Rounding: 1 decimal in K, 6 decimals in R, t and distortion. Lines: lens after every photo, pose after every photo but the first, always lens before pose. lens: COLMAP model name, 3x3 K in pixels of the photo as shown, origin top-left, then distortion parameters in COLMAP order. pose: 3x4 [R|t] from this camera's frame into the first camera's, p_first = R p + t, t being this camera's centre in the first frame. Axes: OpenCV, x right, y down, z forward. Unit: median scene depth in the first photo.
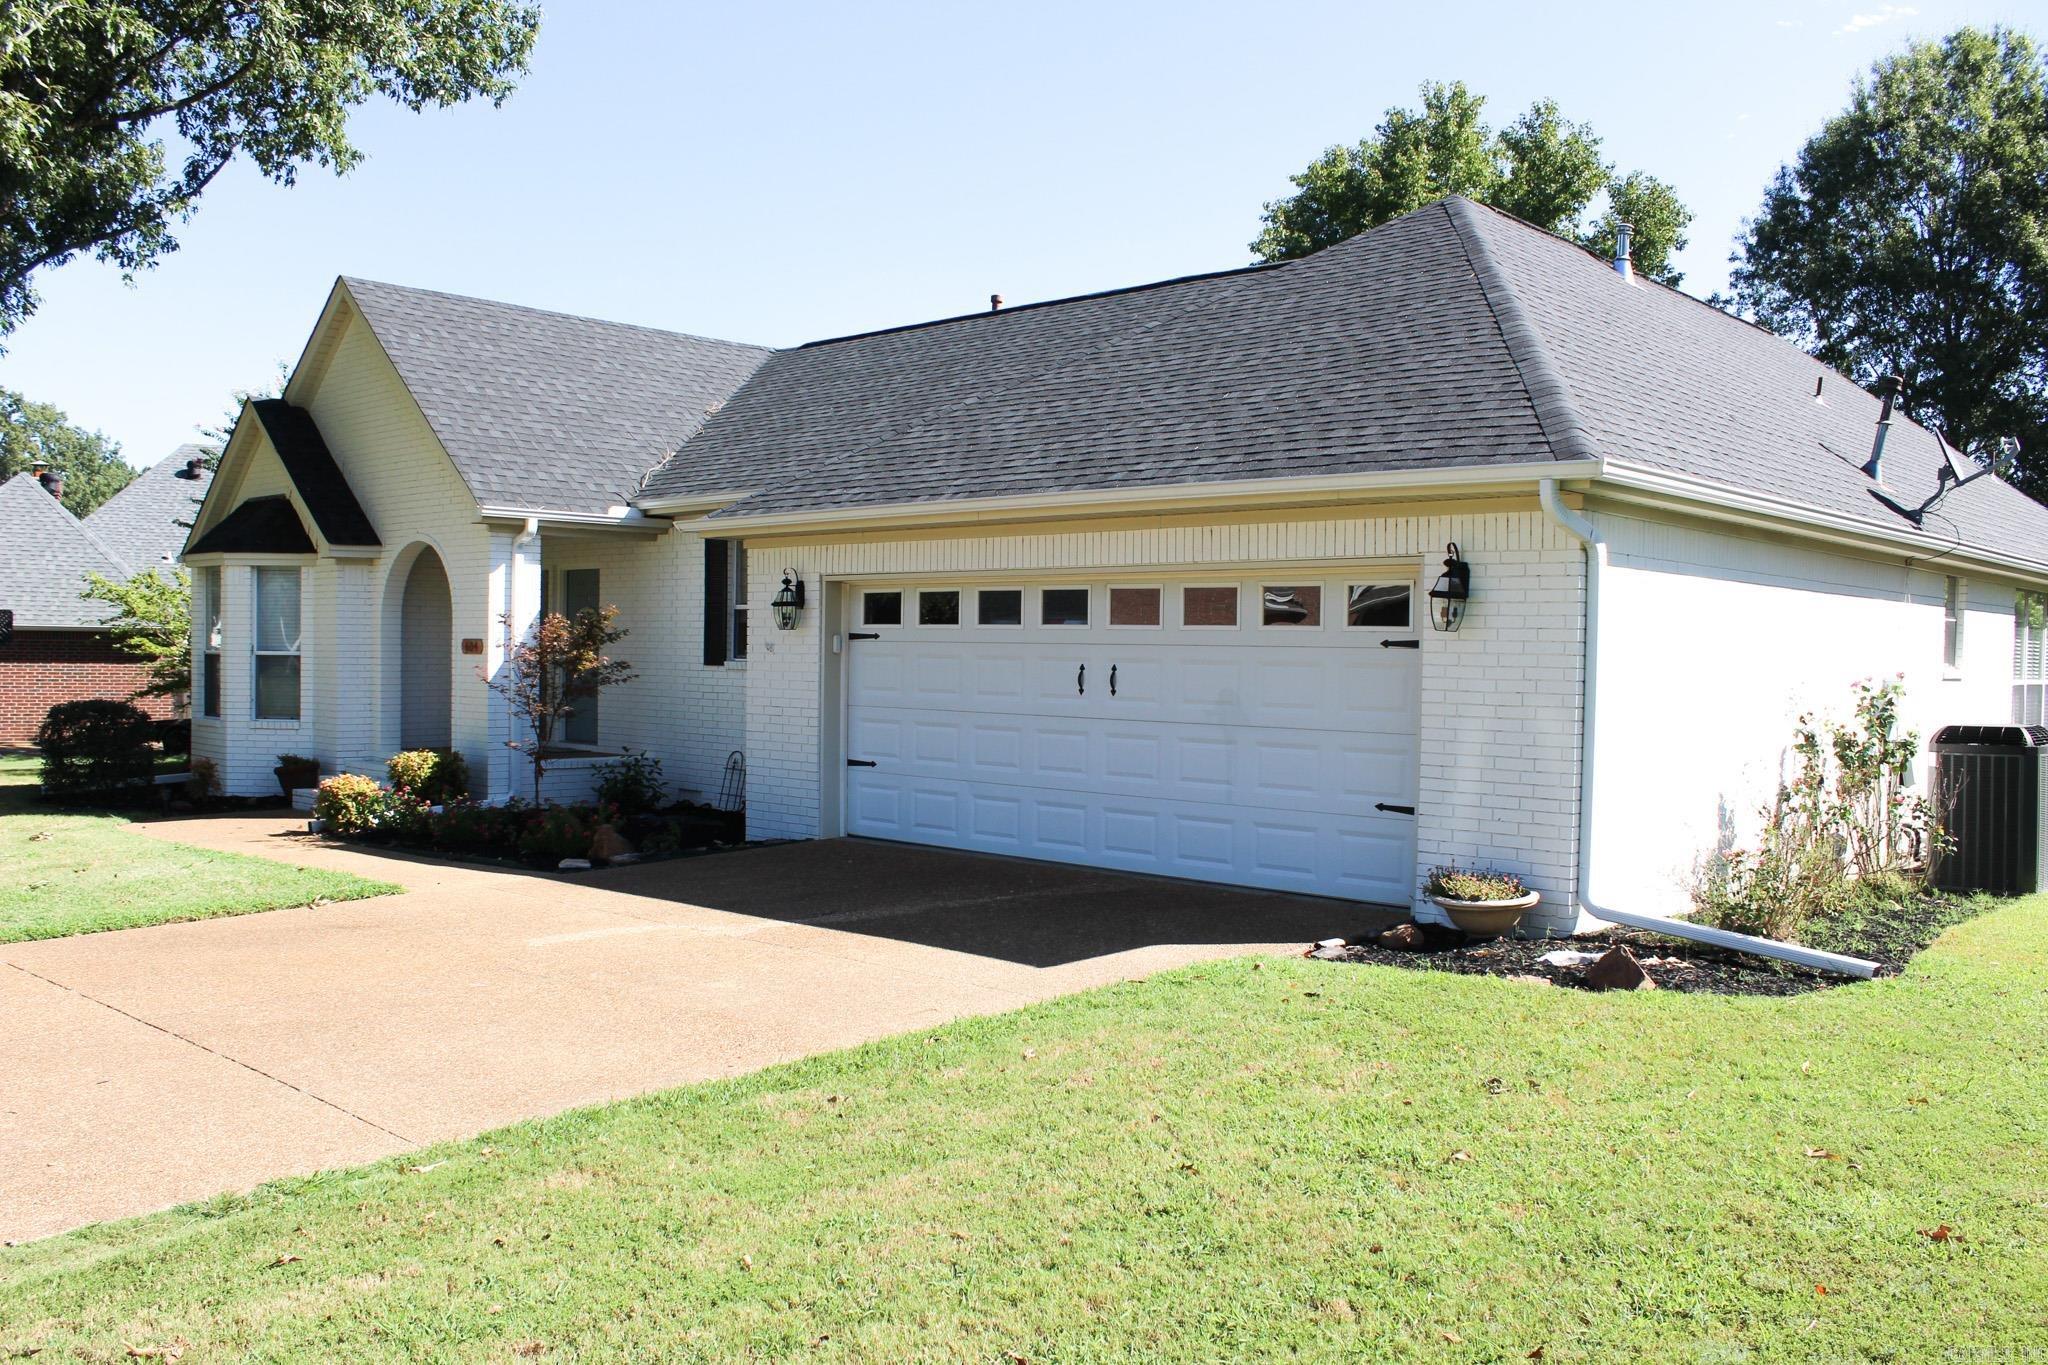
lens RADIAL K [[1704.2, 0, 1006.1], [0, 1704.2, 679.0], [0, 0, 1]] dist [-0.134714, 0.080515]
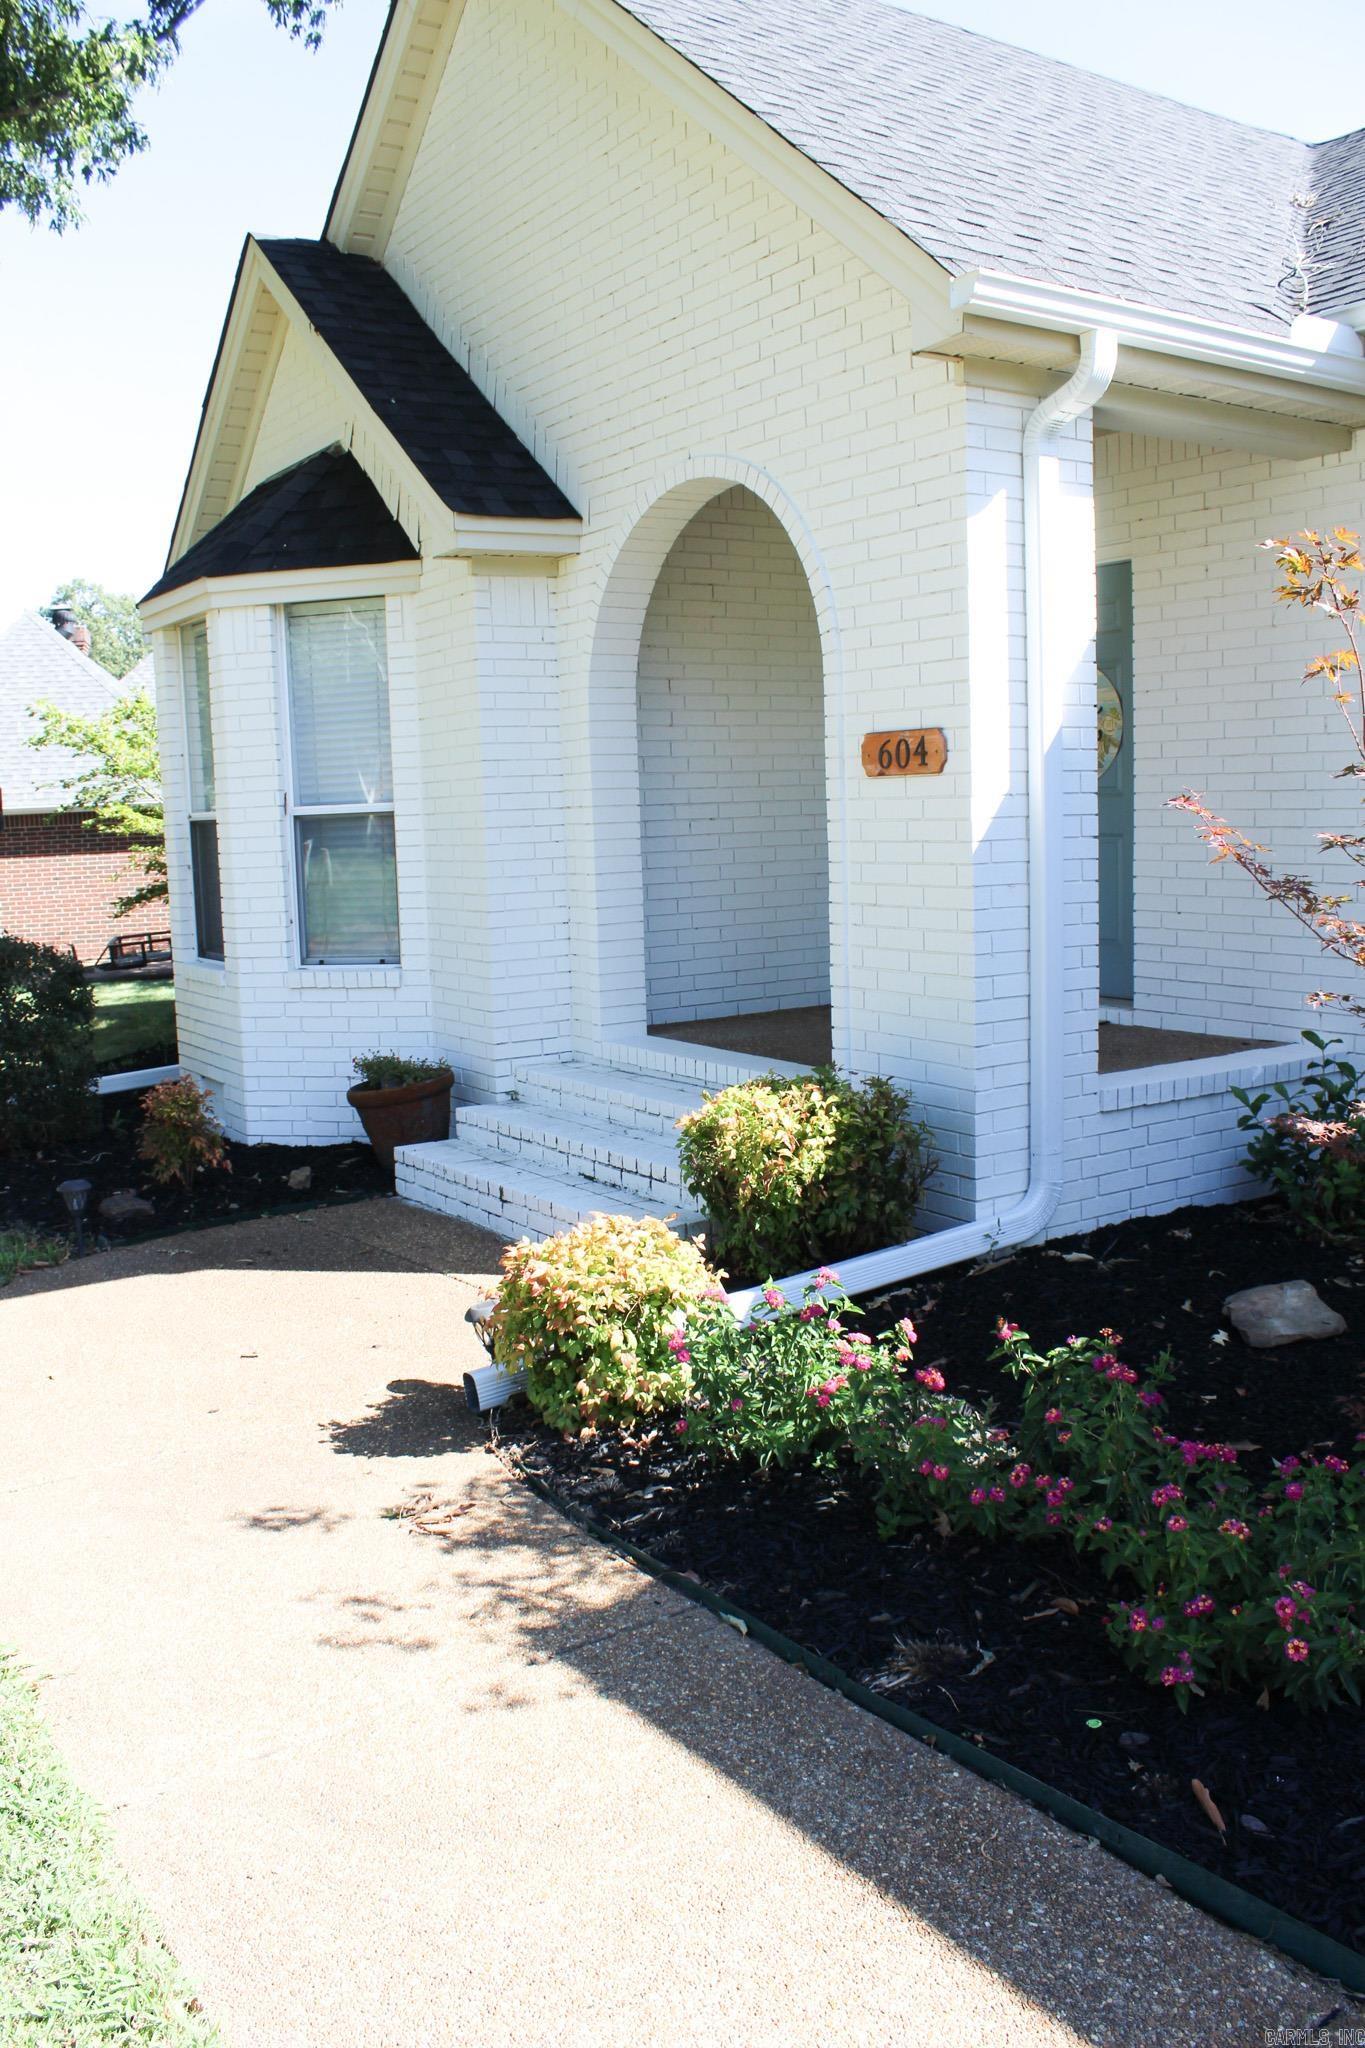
lens RADIAL K [[1704.2, 0, 681.0], [0, 1704.2, 1021.3], [0, 0, 1]] dist [-0.134714, 0.080515]
pose [[0.973788, -0.015521, -0.226929, -0.261964], [0.039824, 0.993893, 0.102910, -0.002797], [0.223946, -0.109250, 0.968459, 0.608978]]
